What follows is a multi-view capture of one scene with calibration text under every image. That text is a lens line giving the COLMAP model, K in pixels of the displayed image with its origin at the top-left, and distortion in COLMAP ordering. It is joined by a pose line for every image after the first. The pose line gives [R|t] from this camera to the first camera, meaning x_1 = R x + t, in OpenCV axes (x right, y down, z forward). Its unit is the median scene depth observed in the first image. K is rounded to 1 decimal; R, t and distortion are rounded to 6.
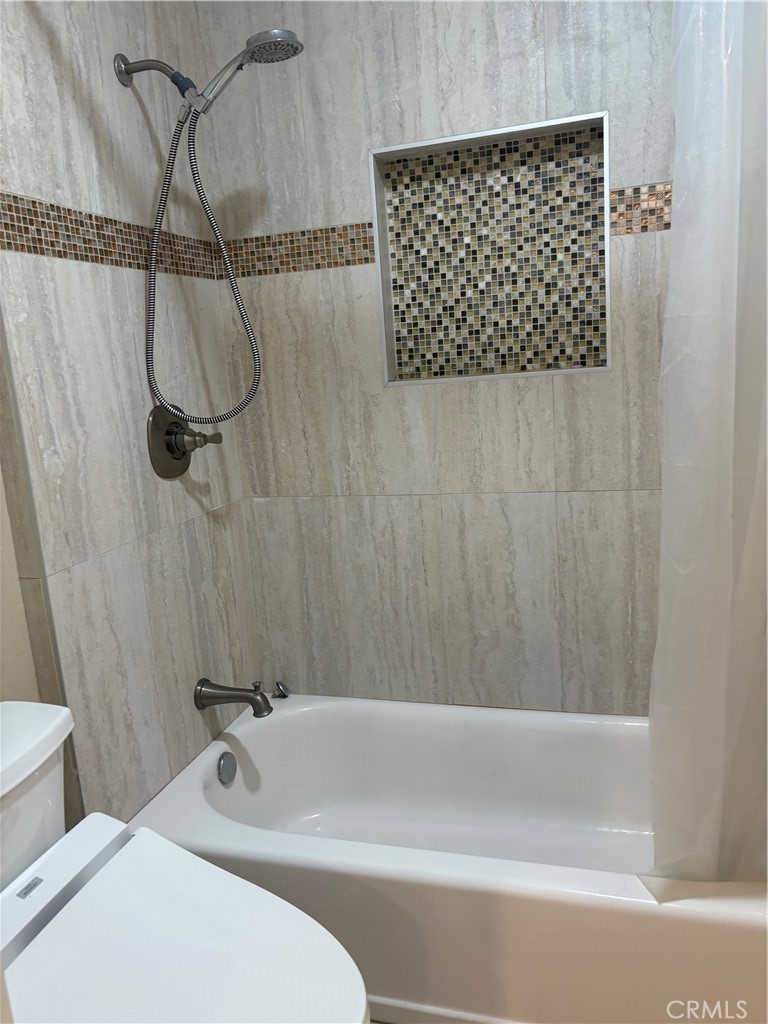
lens RADIAL K [[794.3, 0, 379.3], [0, 794.3, 512.0], [0, 0, 1]] dist [0.020740, -0.006001]
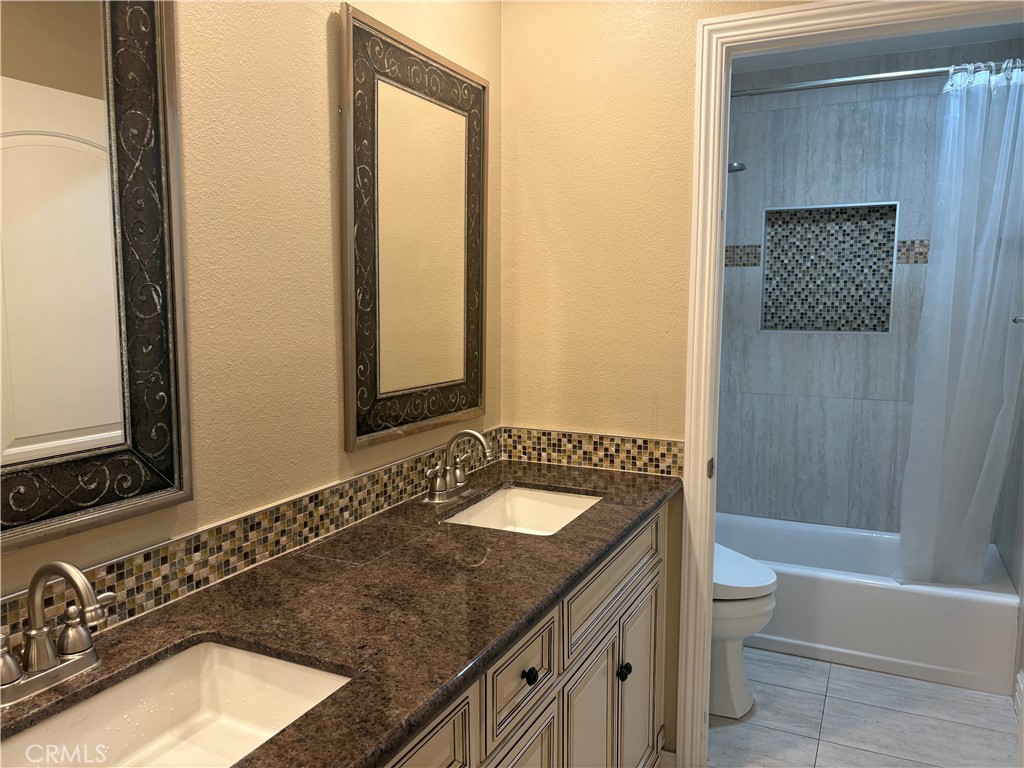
lens RADIAL K [[794.3, 0, 516.3], [0, 794.3, 385.0], [0, 0, 1]] dist [0.020740, -0.006001]
pose [[0.986540, 0.092483, -0.134853, -0.285955], [-0.102838, 0.992093, -0.071941, 0.149408], [0.127133, 0.084840, 0.988251, -0.864839]]
